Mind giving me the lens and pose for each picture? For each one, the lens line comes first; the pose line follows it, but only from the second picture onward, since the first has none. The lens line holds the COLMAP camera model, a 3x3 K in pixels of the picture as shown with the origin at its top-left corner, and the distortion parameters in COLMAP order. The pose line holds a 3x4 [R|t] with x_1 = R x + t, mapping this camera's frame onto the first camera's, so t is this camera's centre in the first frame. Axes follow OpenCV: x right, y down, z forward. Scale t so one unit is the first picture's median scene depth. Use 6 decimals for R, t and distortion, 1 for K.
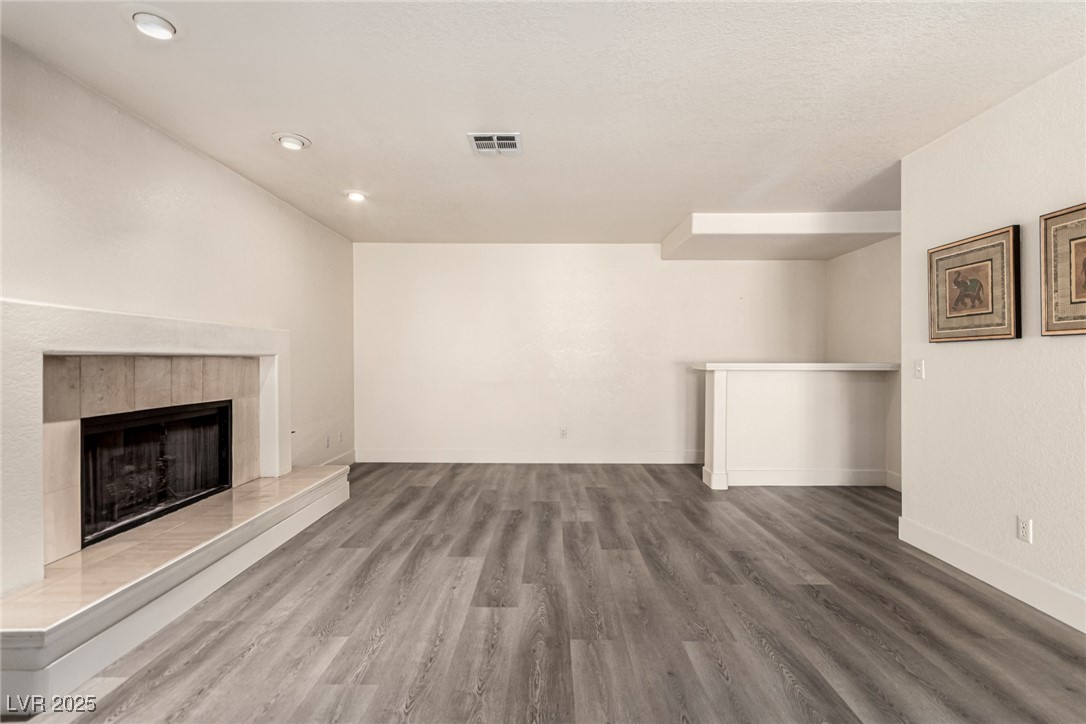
lens RADIAL K [[509.1, 0, 546.5], [0, 509.1, 362.6], [0, 0, 1]] dist [0.013357, 0.000397]
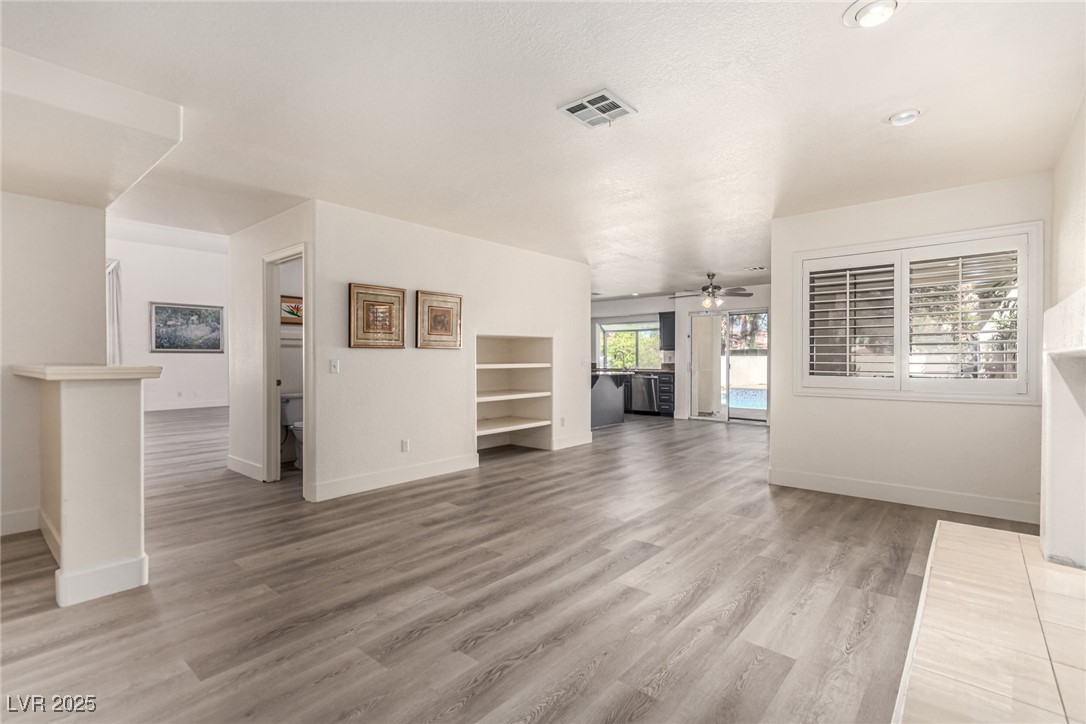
lens RADIAL K [[509.1, 0, 552.0], [0, 509.1, 360.6], [0, 0, 1]] dist [0.013357, 0.000397]
pose [[-0.773183, -0.002124, 0.634180, -0.609143], [0.002740, 0.999974, 0.006690, -0.010526], [-0.634177, 0.006910, -0.773157, 1.776858]]
